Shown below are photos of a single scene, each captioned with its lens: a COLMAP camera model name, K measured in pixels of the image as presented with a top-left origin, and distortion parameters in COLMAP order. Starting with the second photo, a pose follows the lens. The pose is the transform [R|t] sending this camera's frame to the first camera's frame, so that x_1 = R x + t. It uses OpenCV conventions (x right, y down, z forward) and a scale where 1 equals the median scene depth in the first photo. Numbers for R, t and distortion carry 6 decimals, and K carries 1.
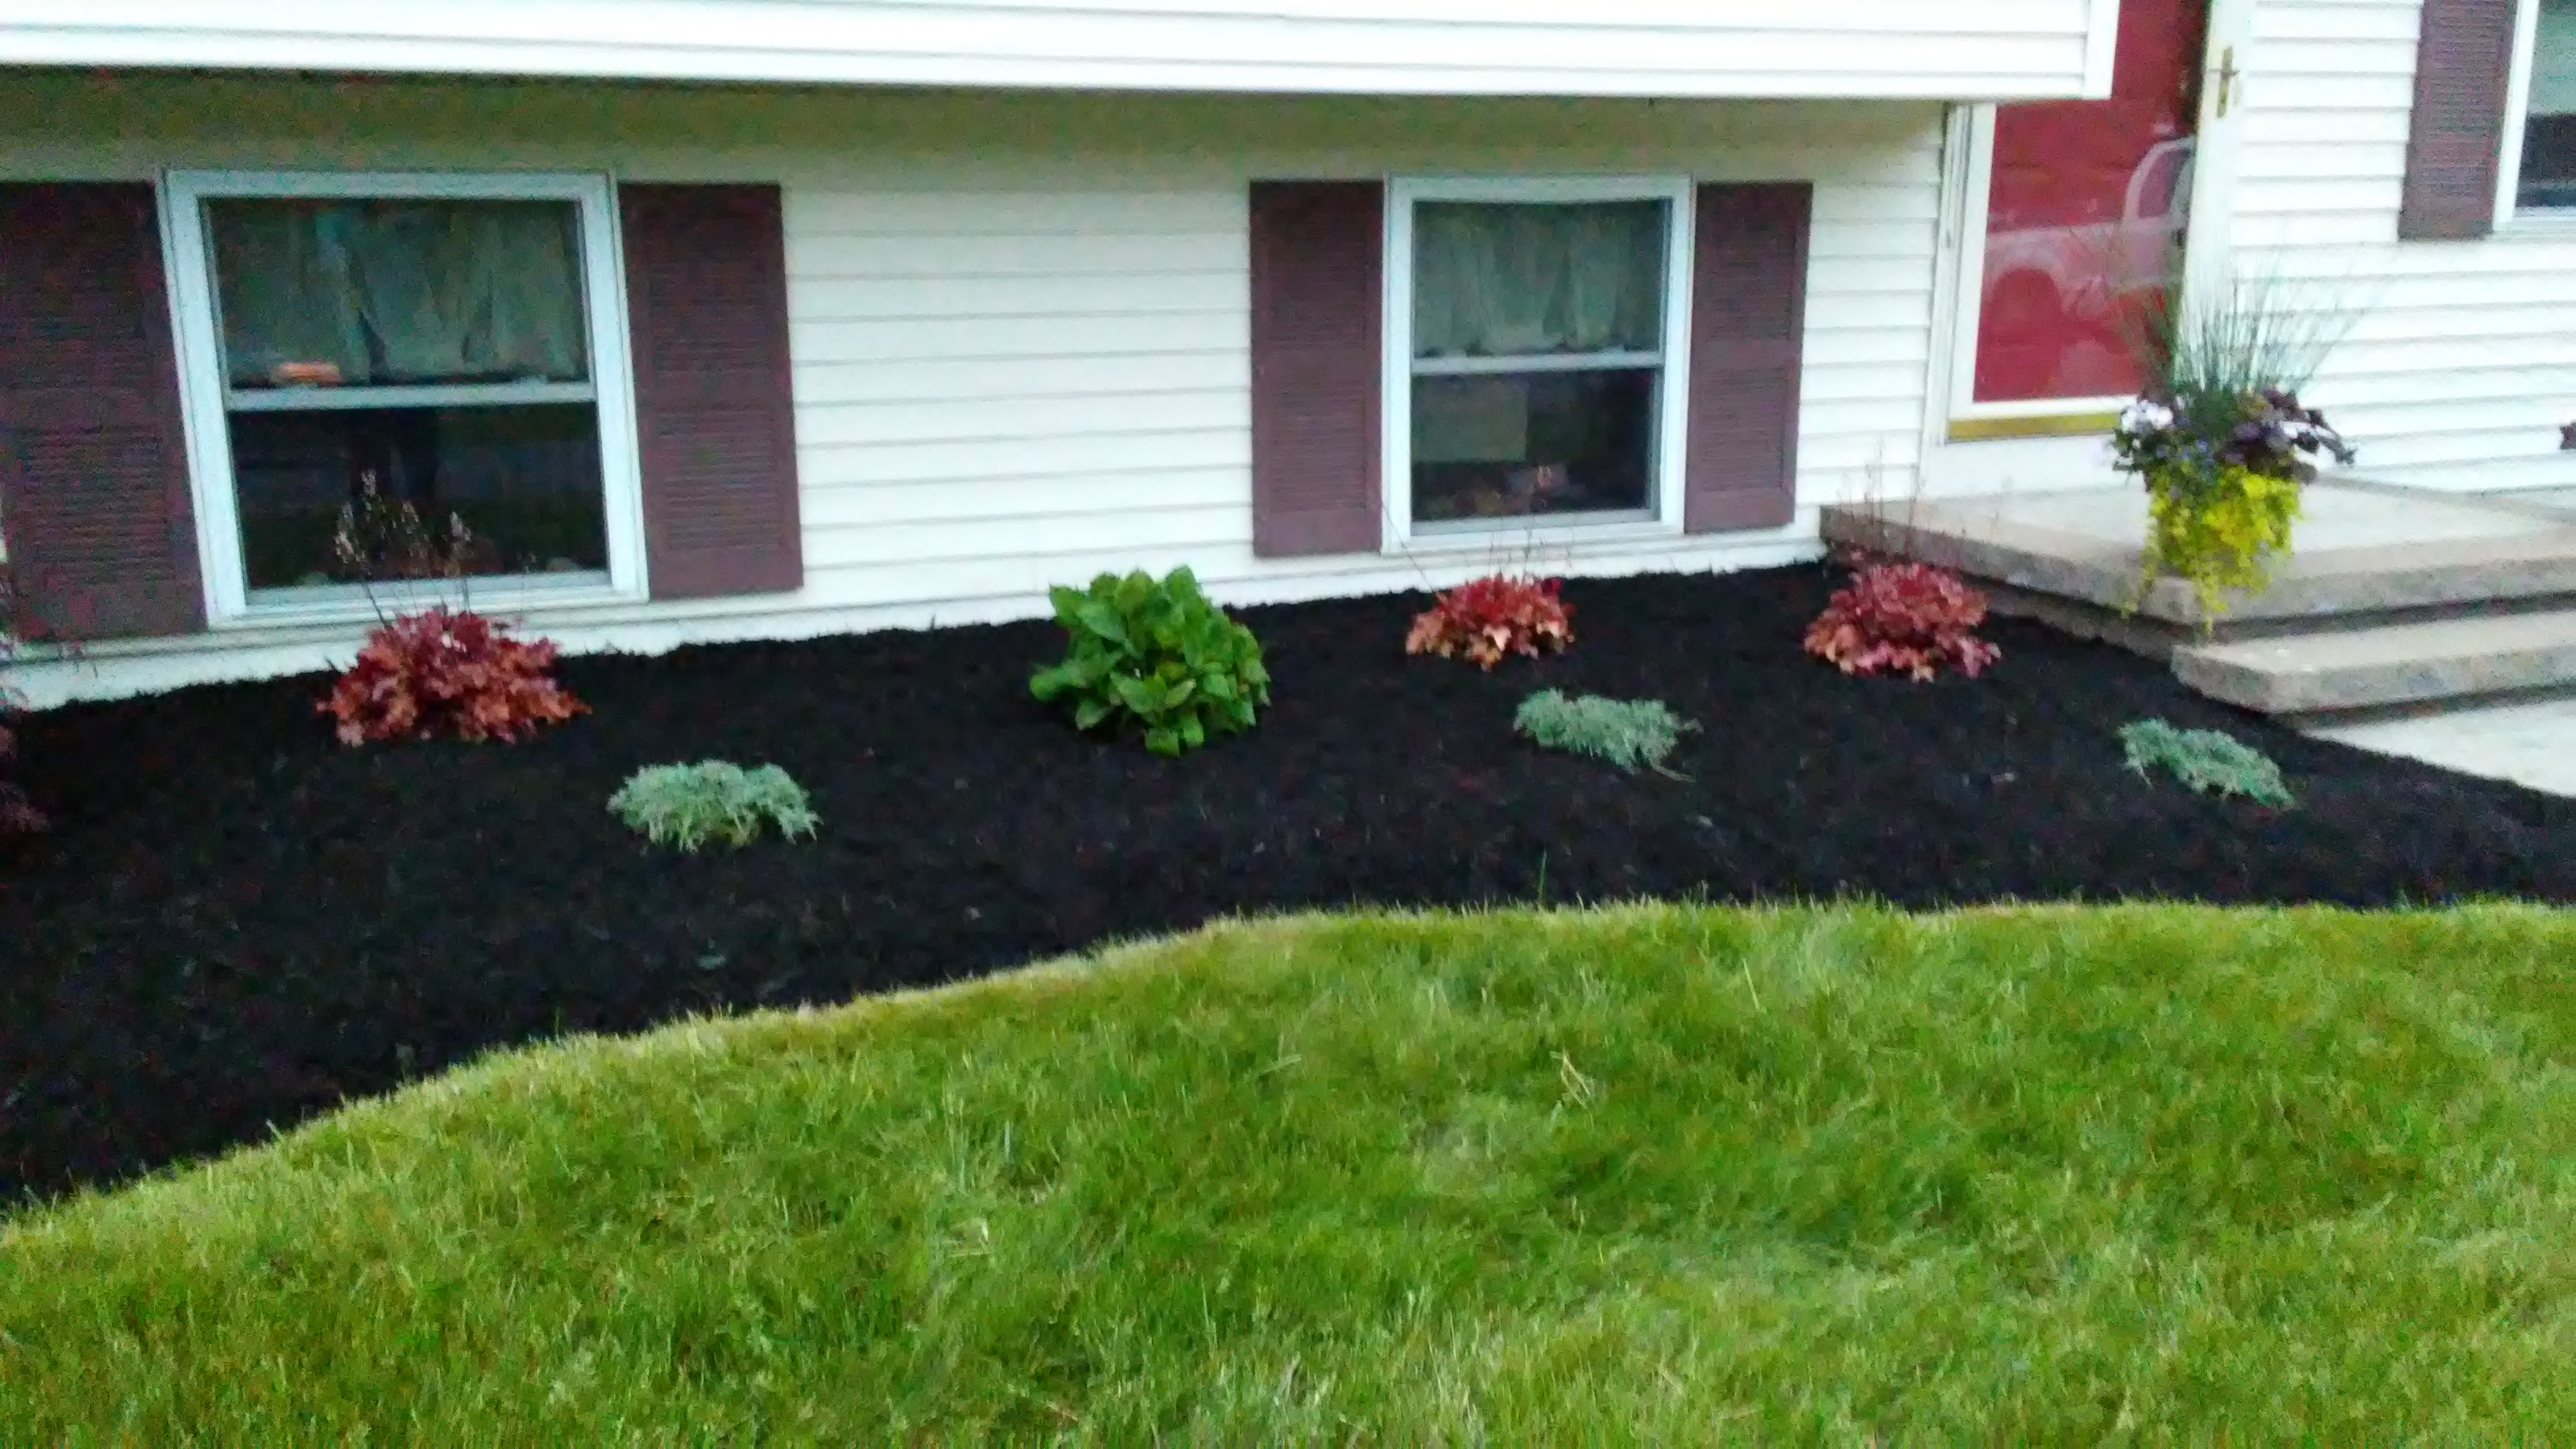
lens RADIAL K [[2189.2, 0, 1288.0], [0, 2189.2, 724.5], [0, 0, 1]] dist [0.055490, -0.011094]
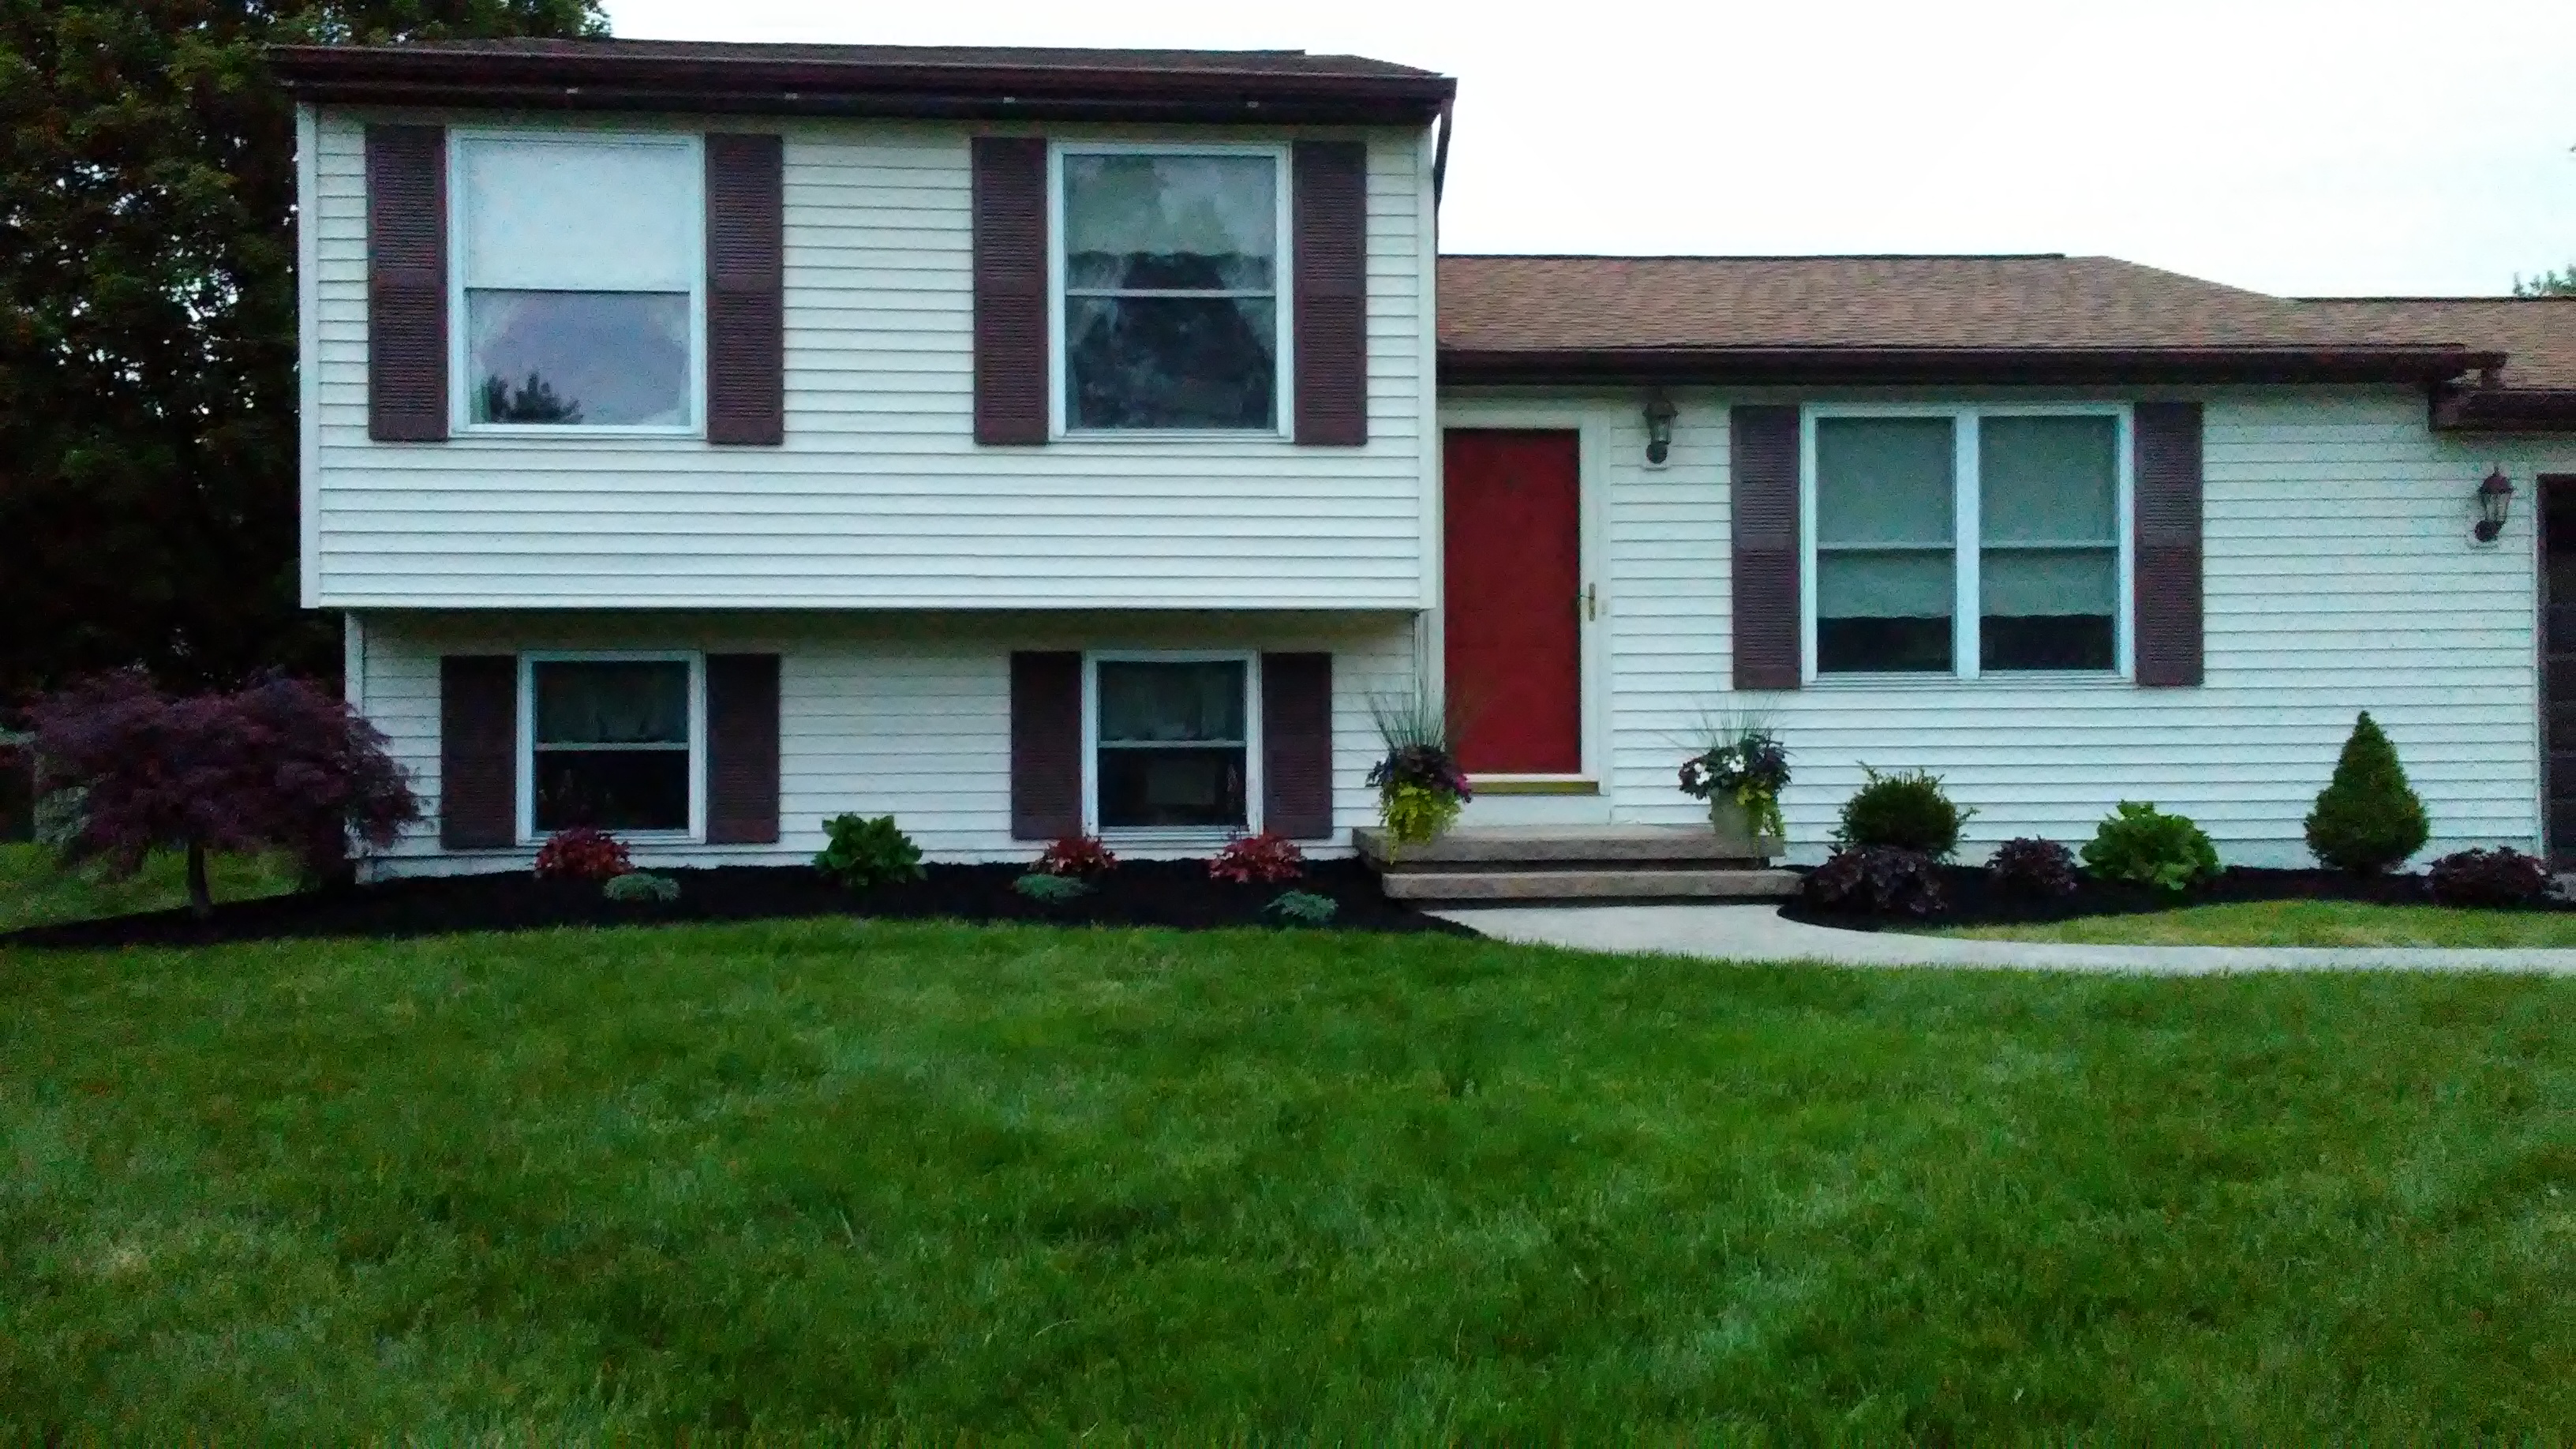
lens RADIAL K [[2189.2, 0, 1288.0], [0, 2189.2, 724.5], [0, 0, 1]] dist [0.055490, -0.011094]
pose [[0.956379, -0.003306, -0.292109, 0.765484], [-0.067632, 0.970264, -0.232410, 0.253263], [0.284191, 0.242028, 0.927717, -0.736716]]
